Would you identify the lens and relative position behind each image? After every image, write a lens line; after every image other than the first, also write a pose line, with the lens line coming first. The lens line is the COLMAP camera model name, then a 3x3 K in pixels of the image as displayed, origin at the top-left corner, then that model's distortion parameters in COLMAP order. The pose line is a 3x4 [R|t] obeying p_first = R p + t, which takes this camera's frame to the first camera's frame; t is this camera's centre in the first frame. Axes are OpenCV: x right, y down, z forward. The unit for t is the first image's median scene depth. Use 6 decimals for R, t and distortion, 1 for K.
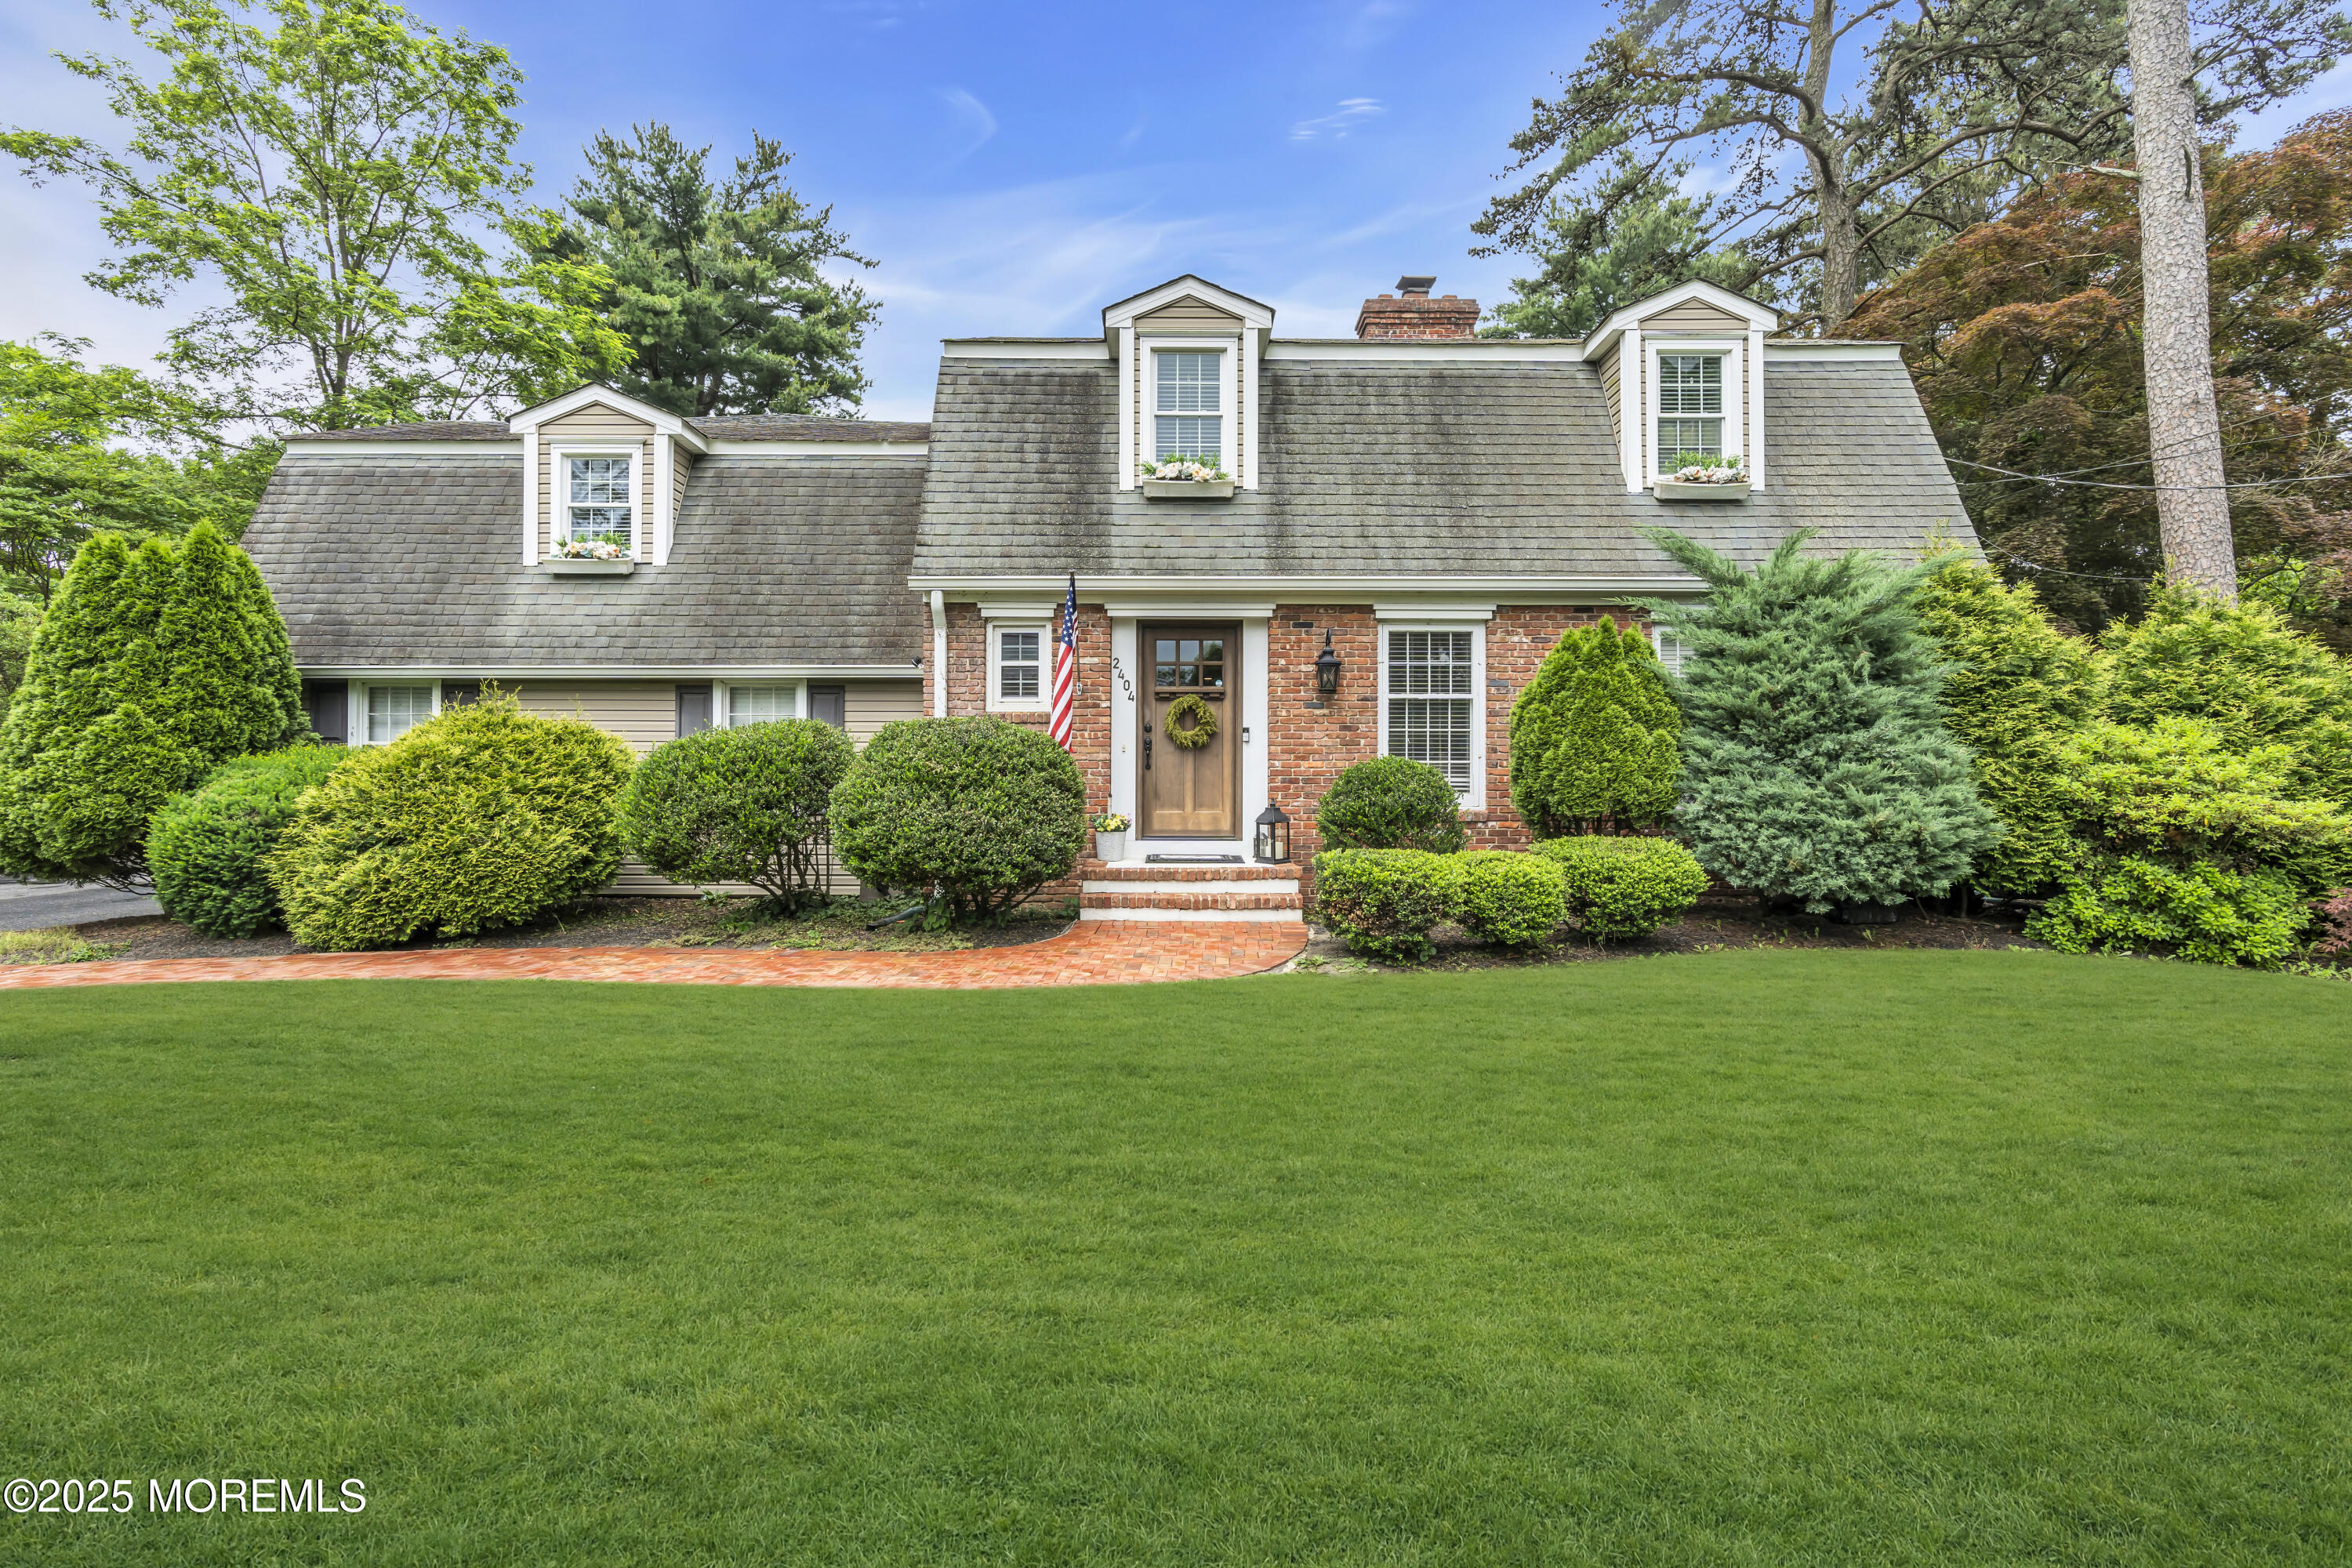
lens RADIAL K [[1074.2, 0, 1182.6], [0, 1074.2, 775.9], [0, 0, 1]] dist [-0.002179, 0.001147]
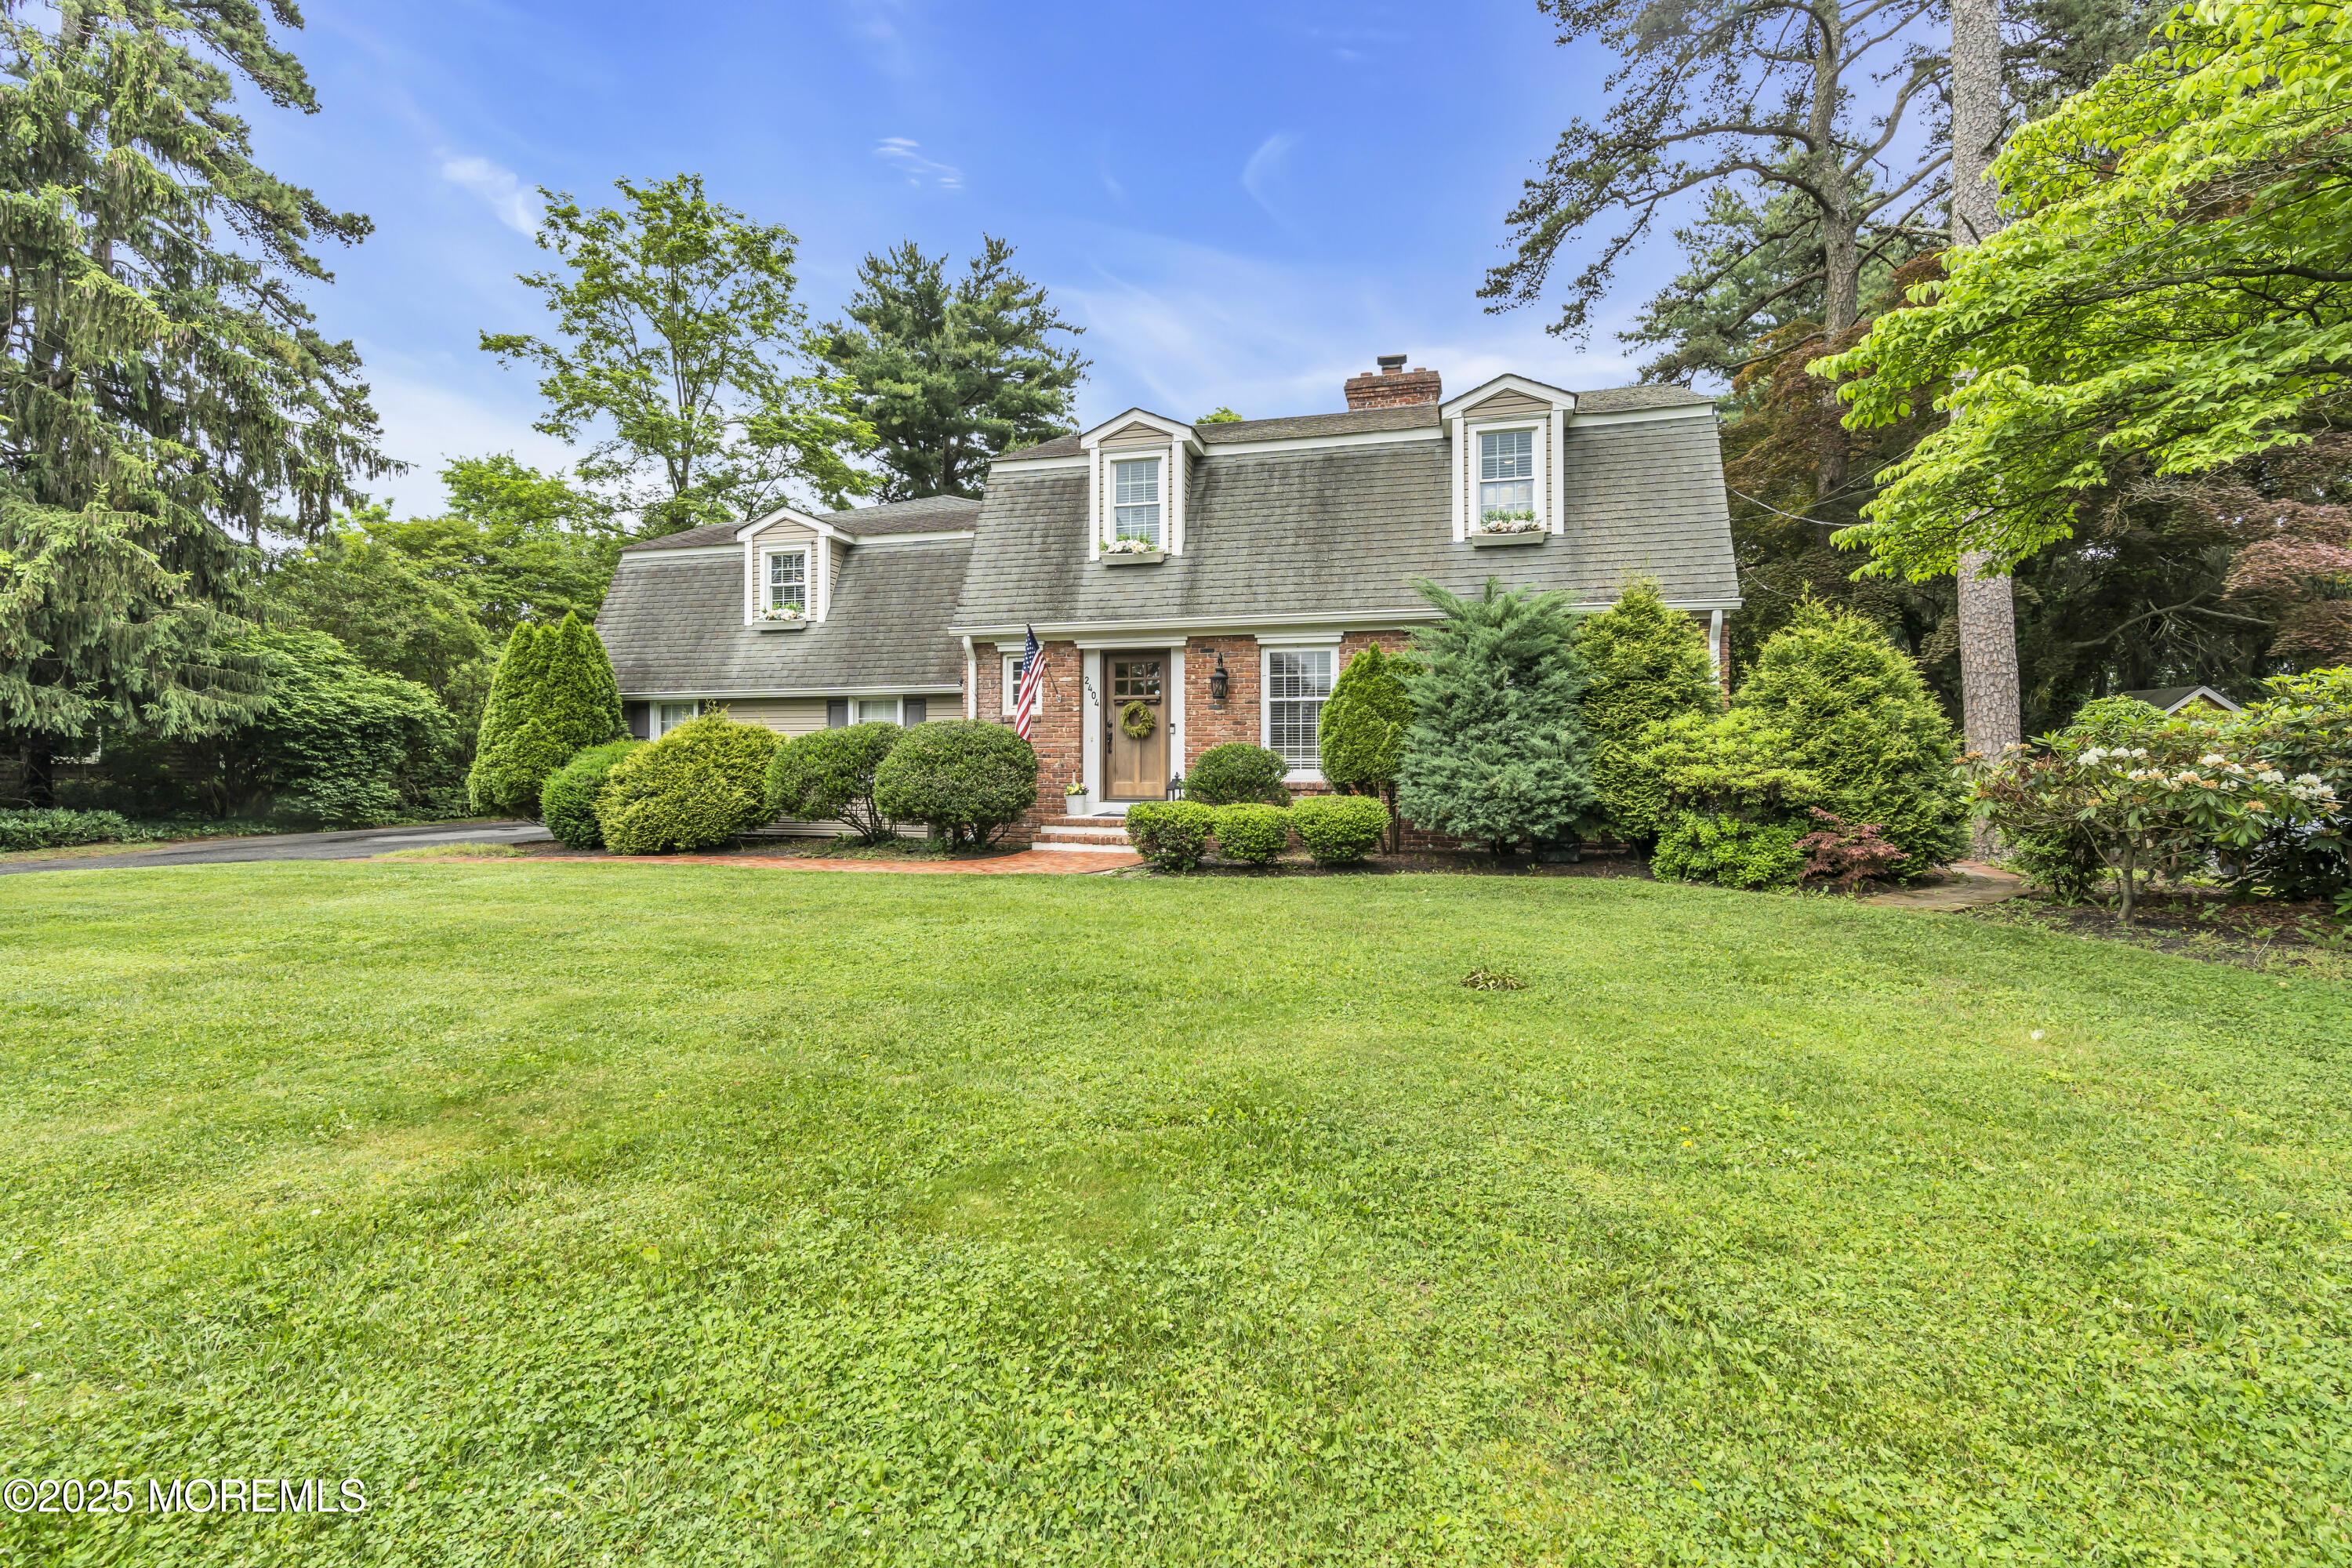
lens RADIAL K [[1074.2, 0, 1190.0], [0, 1074.2, 781.6], [0, 0, 1]] dist [-0.002179, 0.001147]
pose [[0.965087, 0.002093, -0.261921, 0.451907], [0.000981, 0.999932, 0.011603, 0.015615], [0.261927, -0.011455, 0.965020, -0.368611]]
